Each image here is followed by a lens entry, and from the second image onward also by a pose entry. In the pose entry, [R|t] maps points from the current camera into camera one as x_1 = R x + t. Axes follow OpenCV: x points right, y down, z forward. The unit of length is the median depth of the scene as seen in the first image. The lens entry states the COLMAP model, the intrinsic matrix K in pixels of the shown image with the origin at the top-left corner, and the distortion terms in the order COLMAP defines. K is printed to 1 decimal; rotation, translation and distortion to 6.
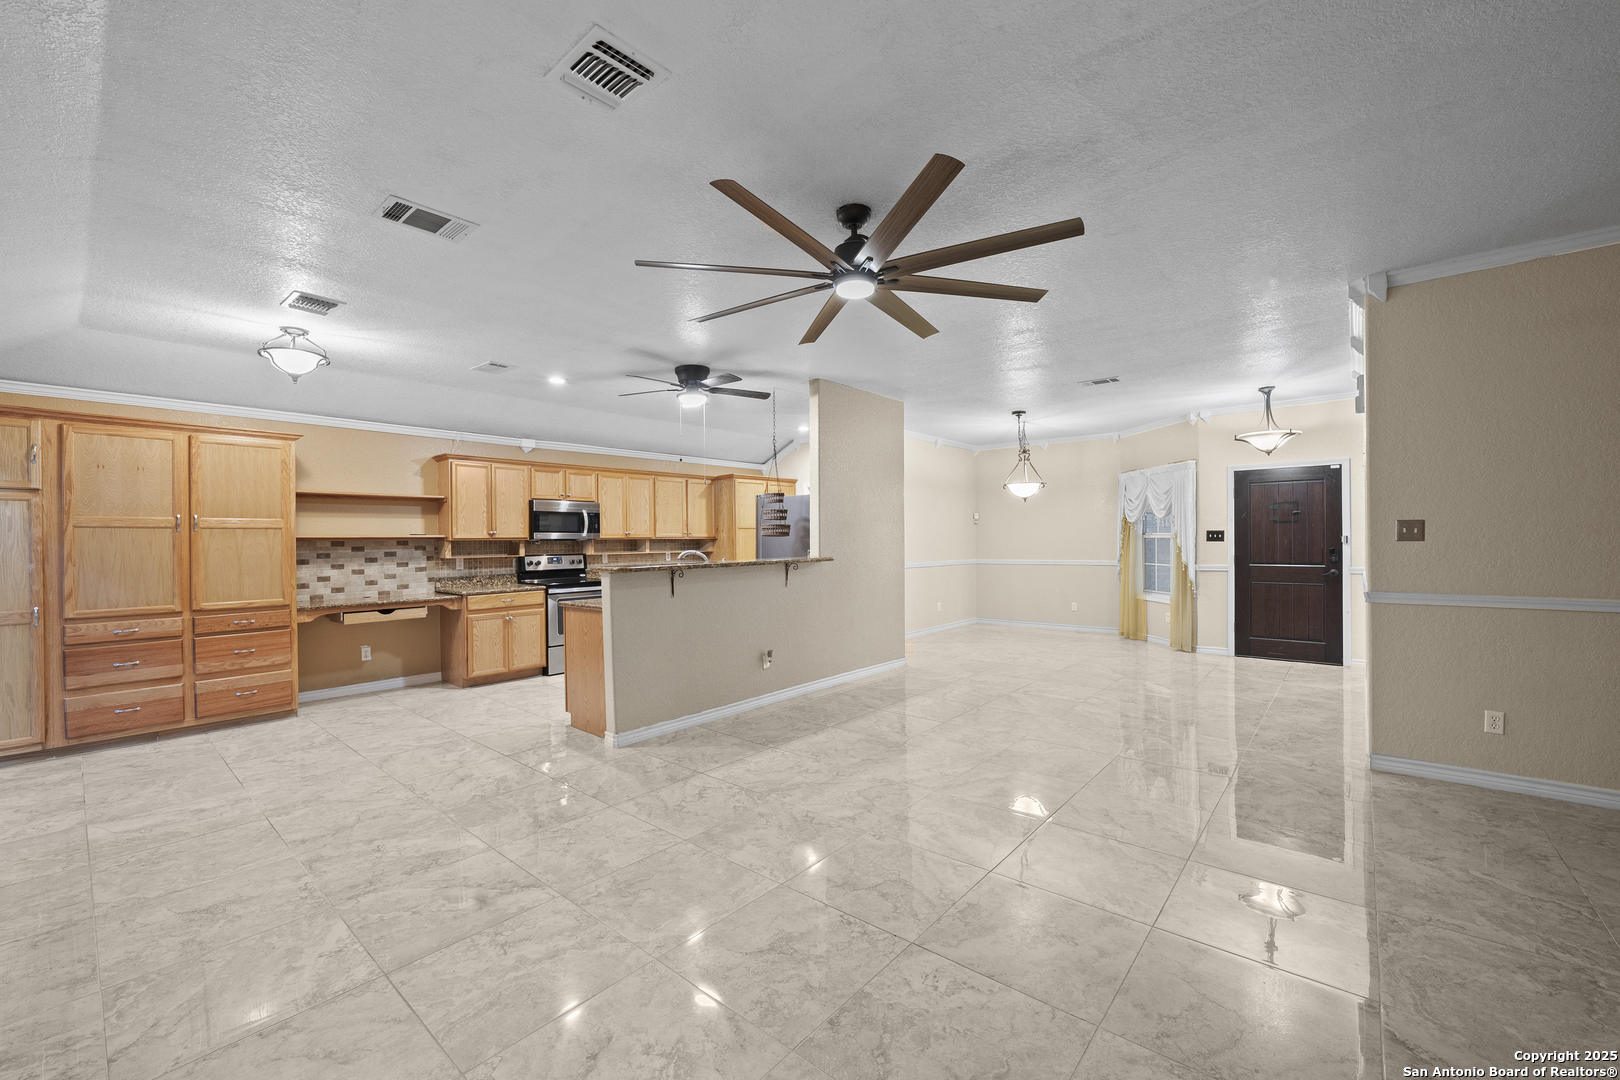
lens RADIAL K [[649.1, 0, 813.6], [0, 649.1, 537.8], [0, 0, 1]] dist [-0.019042, 0.002578]
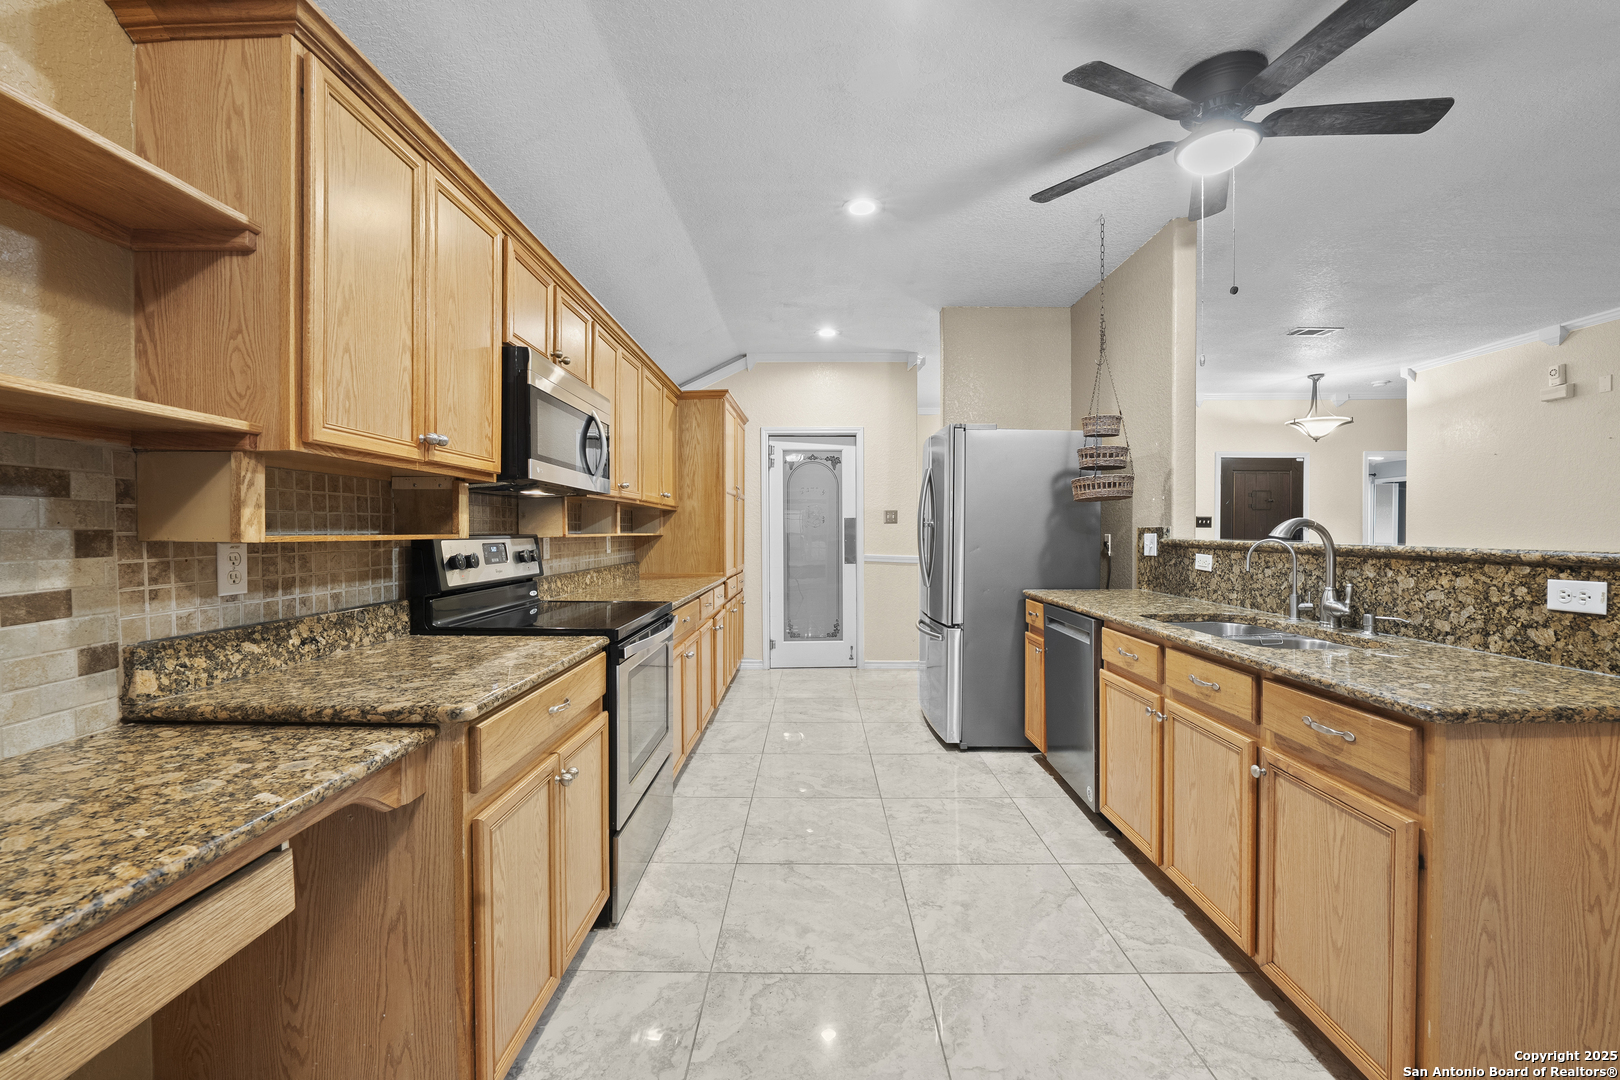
lens RADIAL K [[649.1, 0, 810.8], [0, 649.1, 539.0], [0, 0, 1]] dist [-0.019042, 0.002578]
pose [[0.770512, 0.004373, 0.637411, -0.520352], [-0.010243, 0.999932, 0.005522, 0.026194], [-0.637343, -0.010784, 0.770505, 0.690015]]
